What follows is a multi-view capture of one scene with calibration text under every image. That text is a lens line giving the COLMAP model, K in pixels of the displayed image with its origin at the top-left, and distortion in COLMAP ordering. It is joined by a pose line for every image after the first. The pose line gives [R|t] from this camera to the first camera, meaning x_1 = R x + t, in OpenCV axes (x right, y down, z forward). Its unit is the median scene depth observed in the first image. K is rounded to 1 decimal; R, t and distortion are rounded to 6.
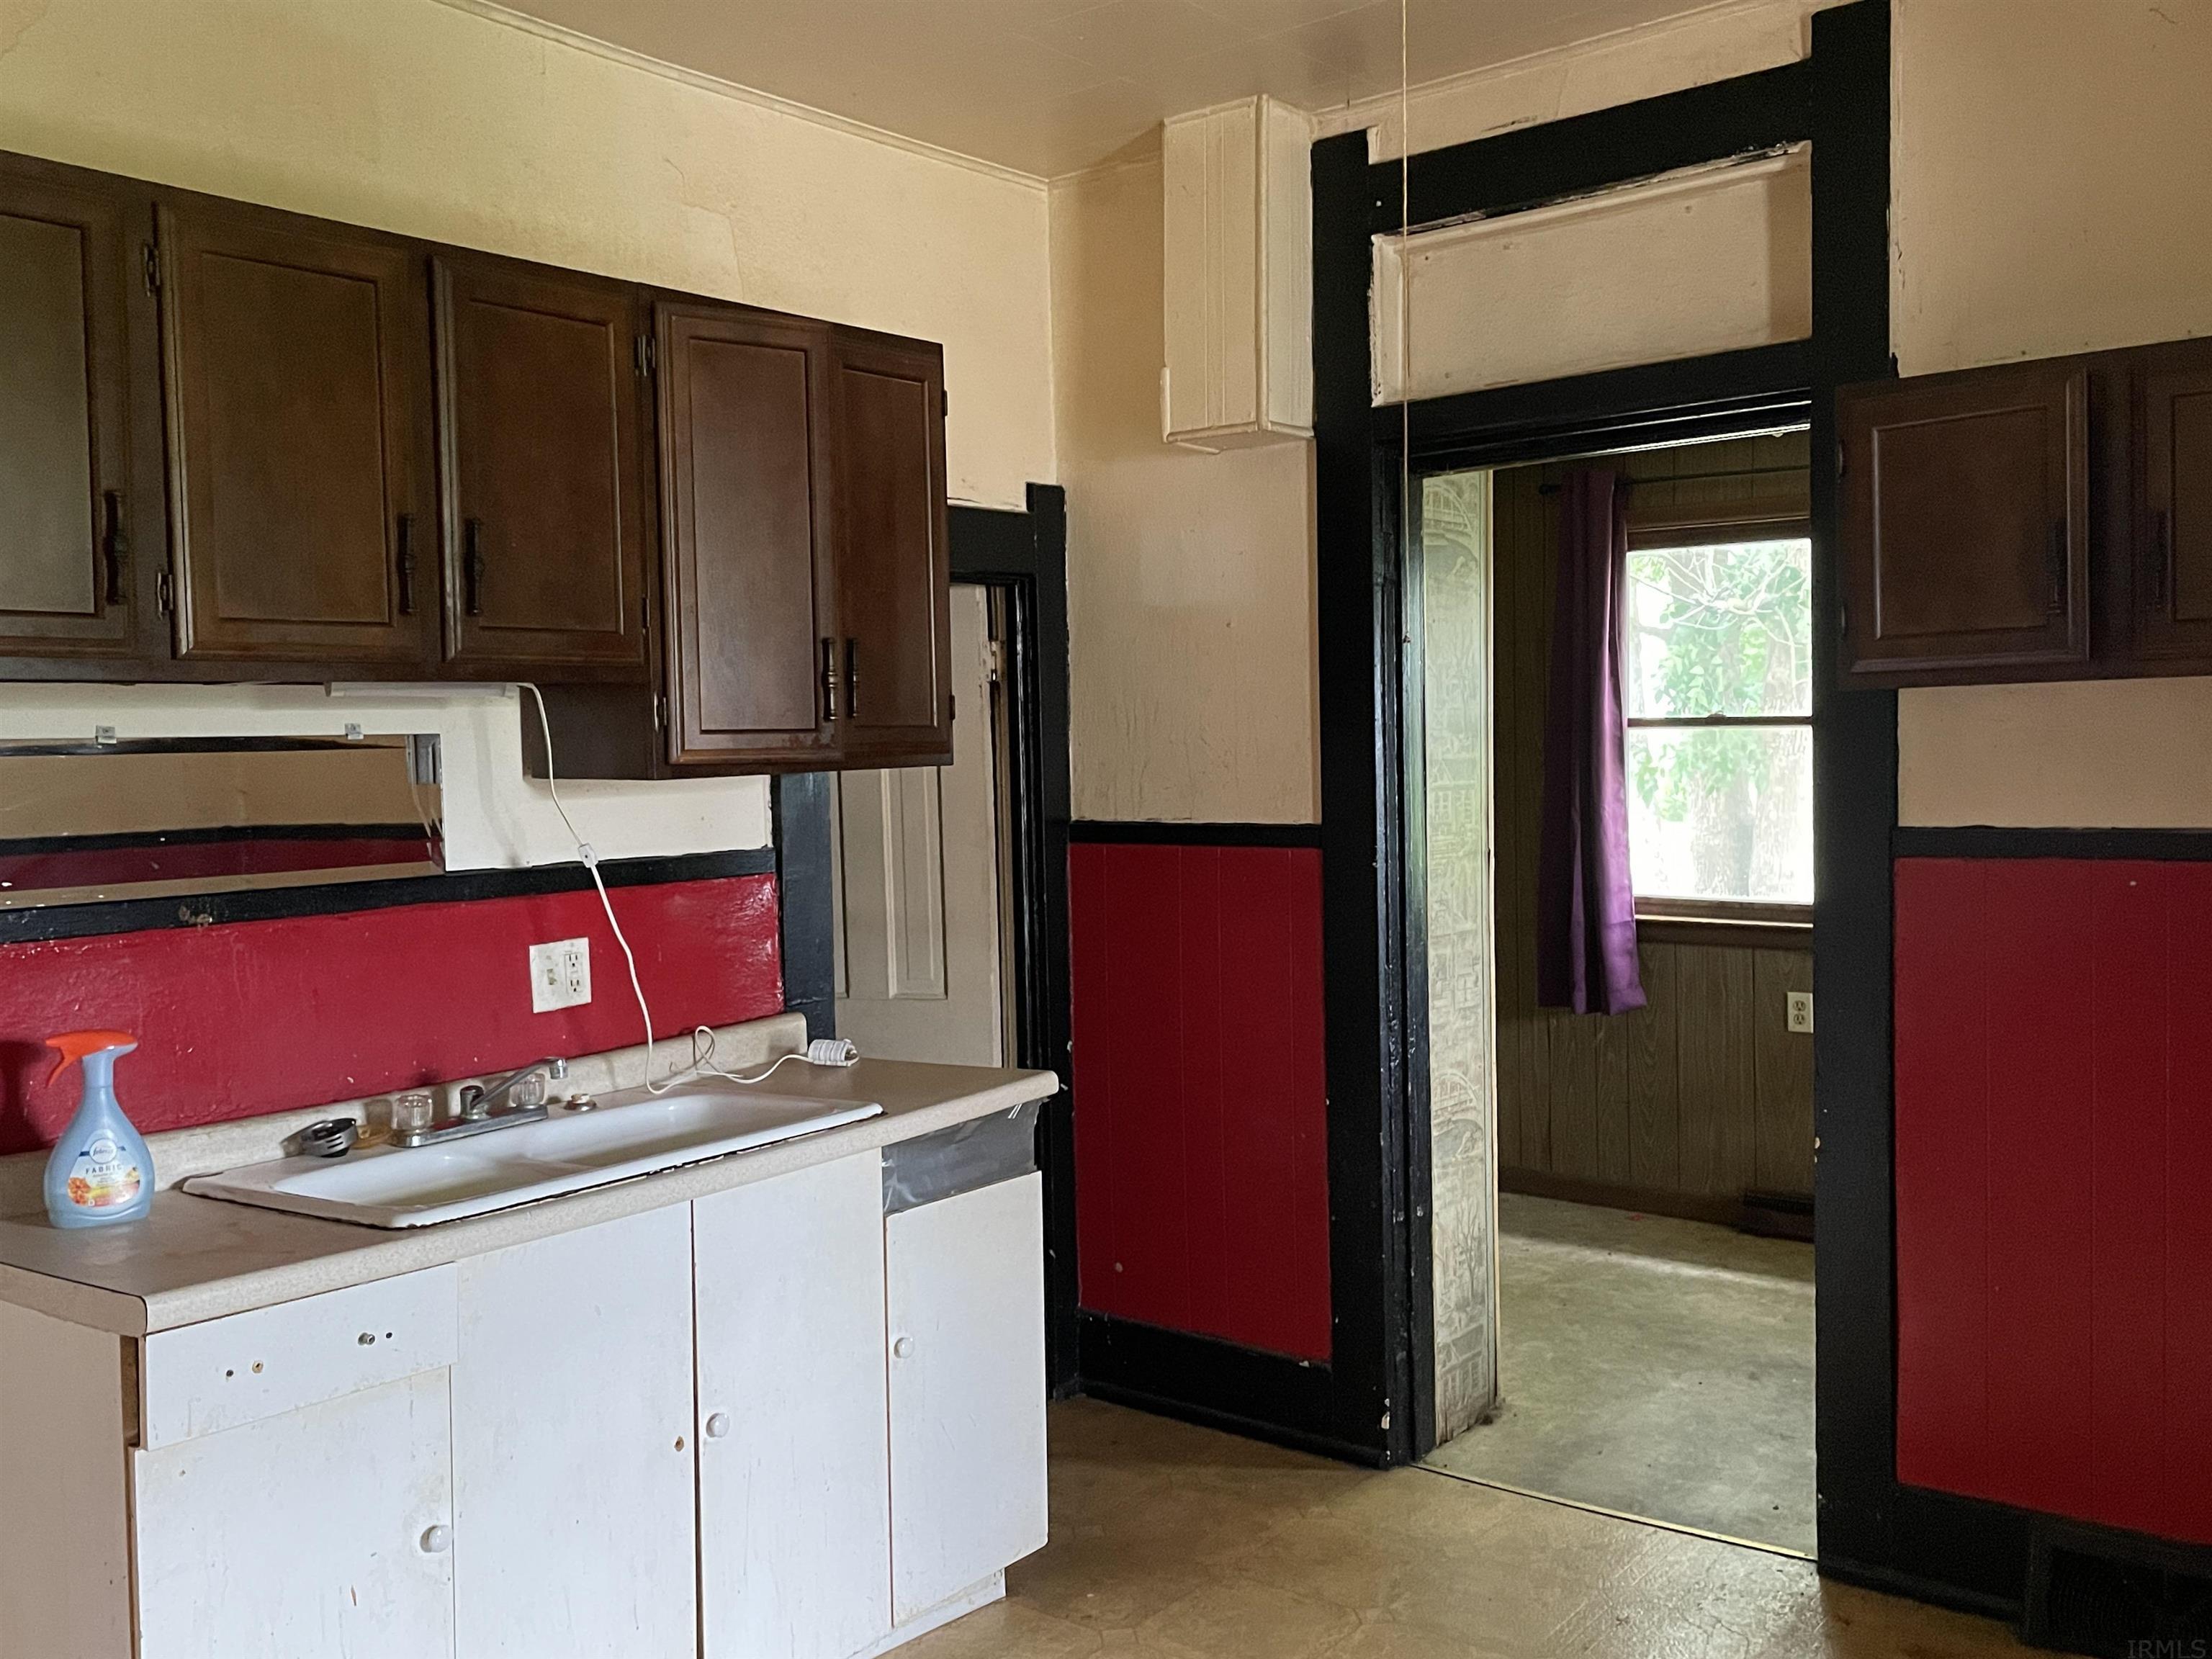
lens RADIAL K [[1979.3, 0, 1096.1], [0, 1979.3, 832.0], [0, 0, 1]] dist [0.090739, -0.125689]
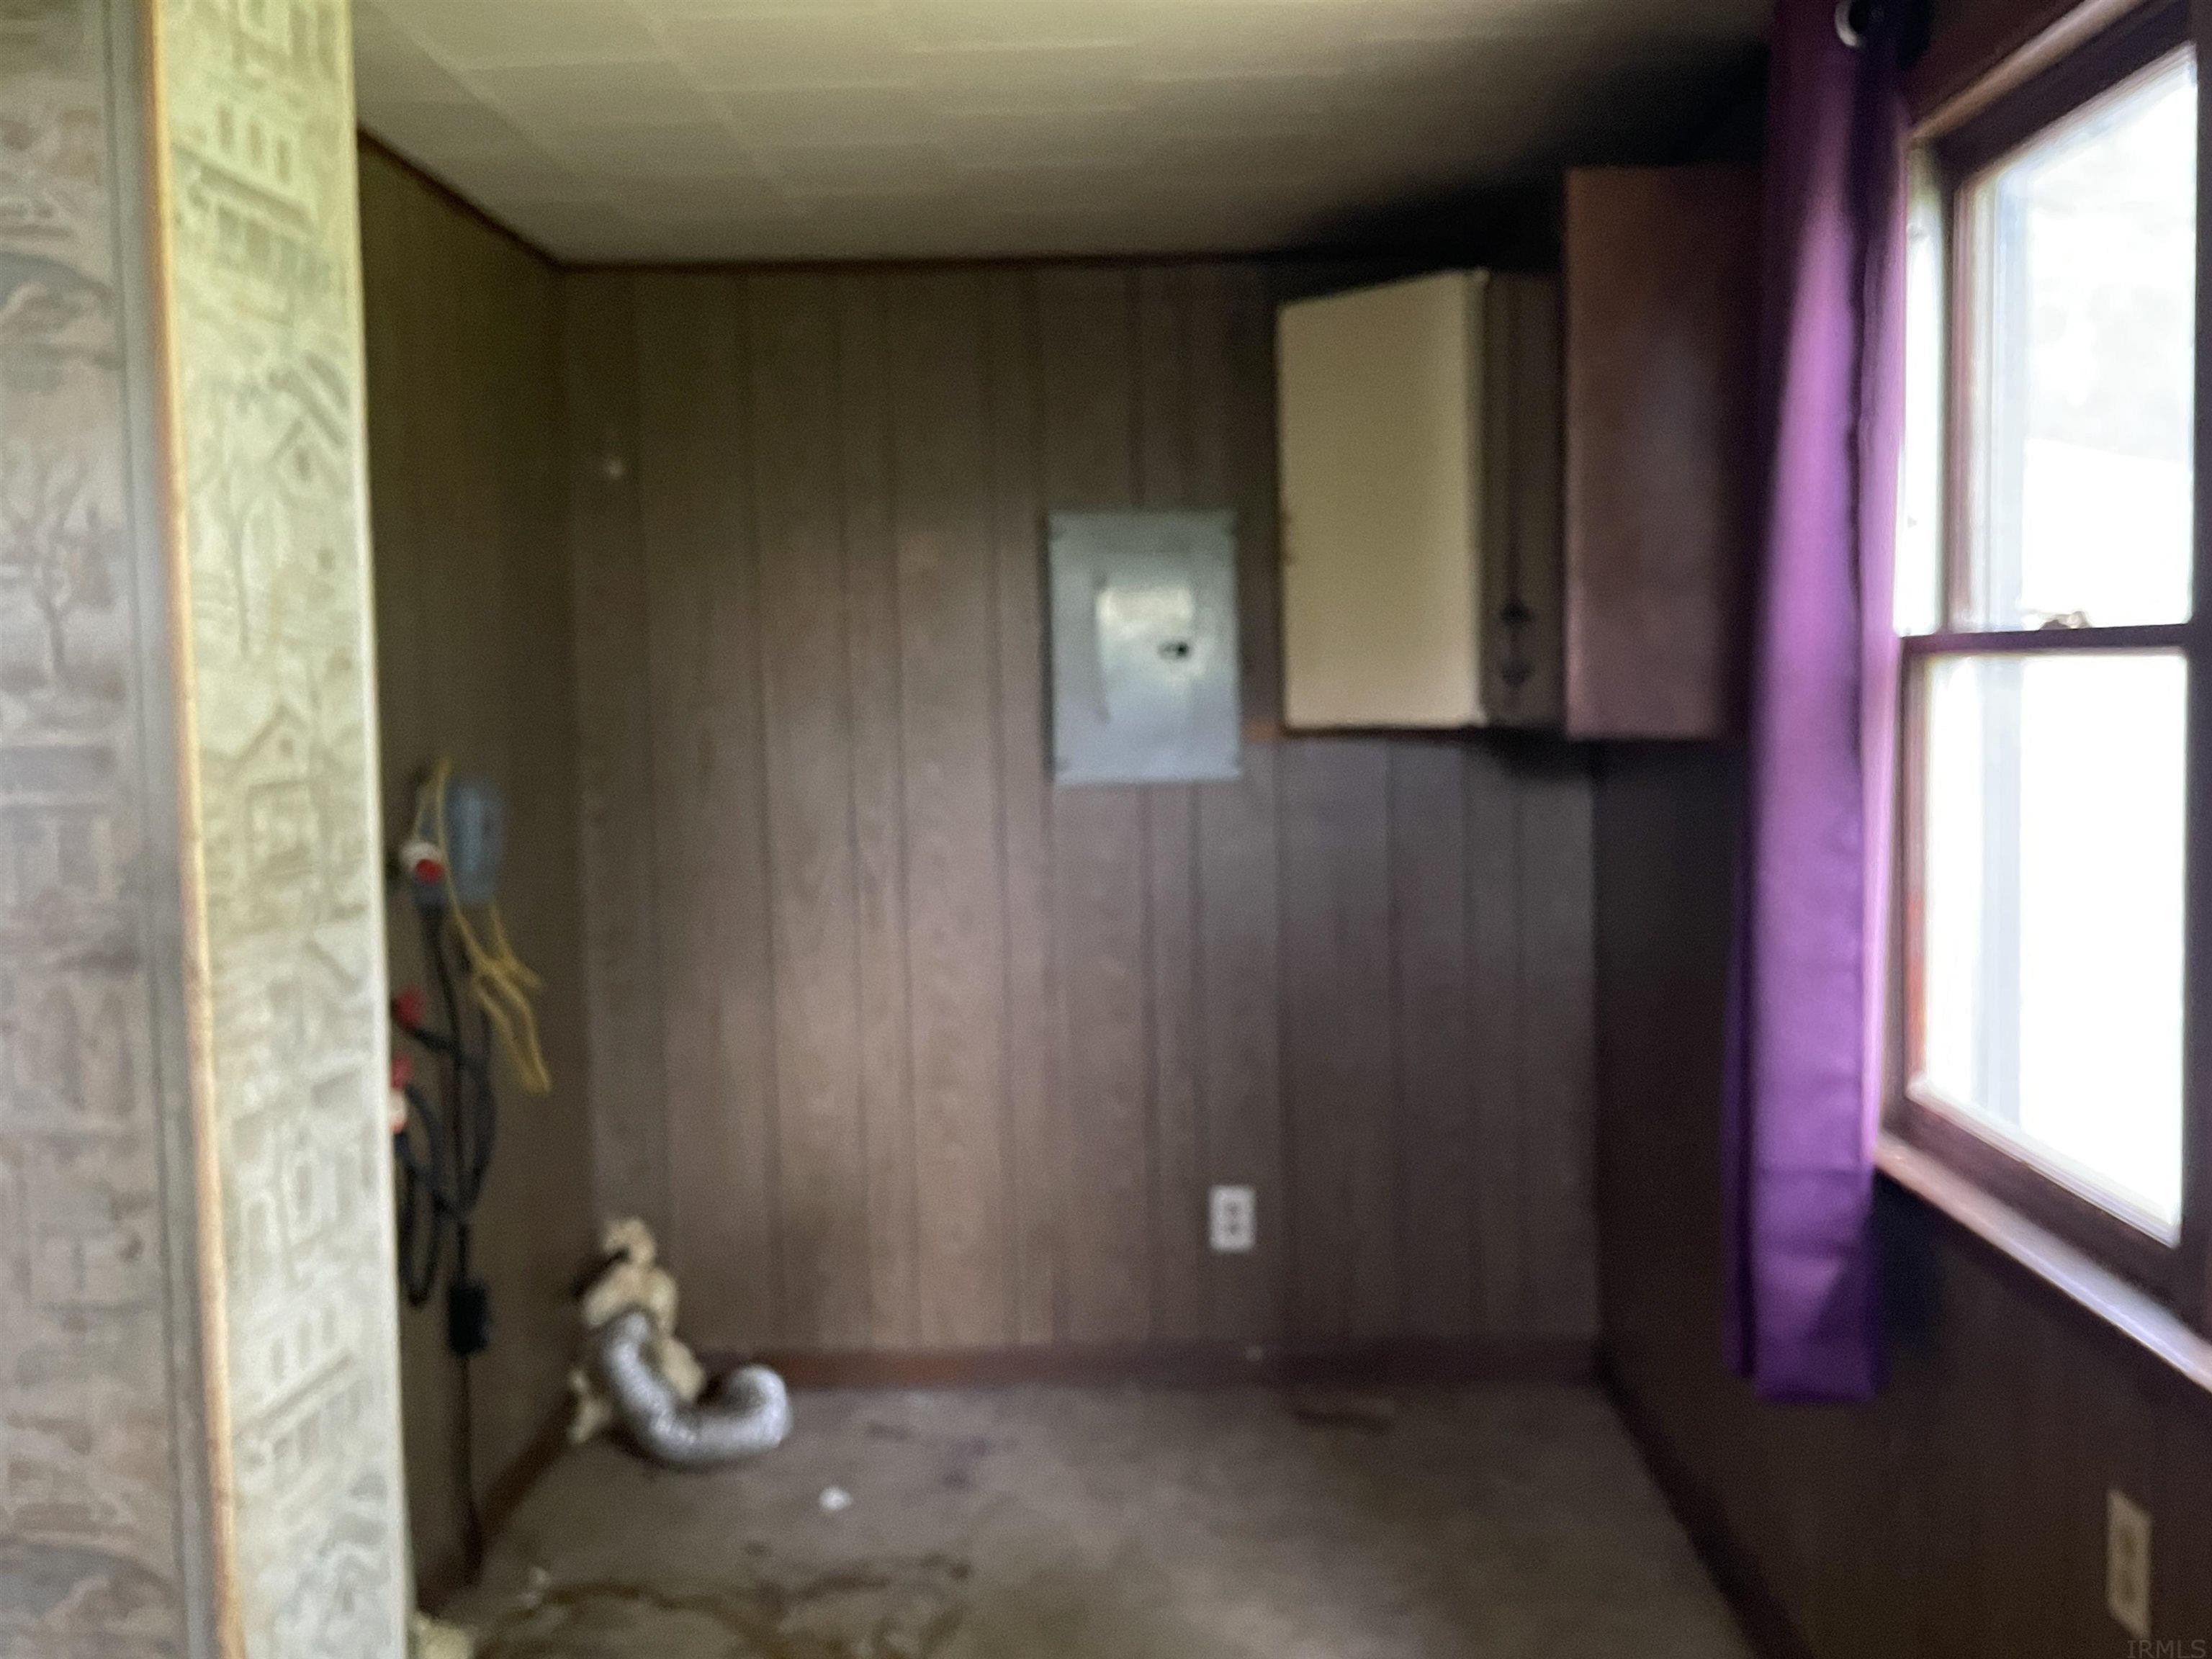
lens RADIAL K [[1979.3, 0, 1111.2], [0, 1979.3, 812.4], [0, 0, 1]] dist [0.090739, -0.125689]
pose [[0.583132, 0.059576, -0.810190, 0.962134], [-0.033929, 0.998223, 0.048982, -0.073079], [0.811668, -0.001074, 0.584117, 1.306513]]
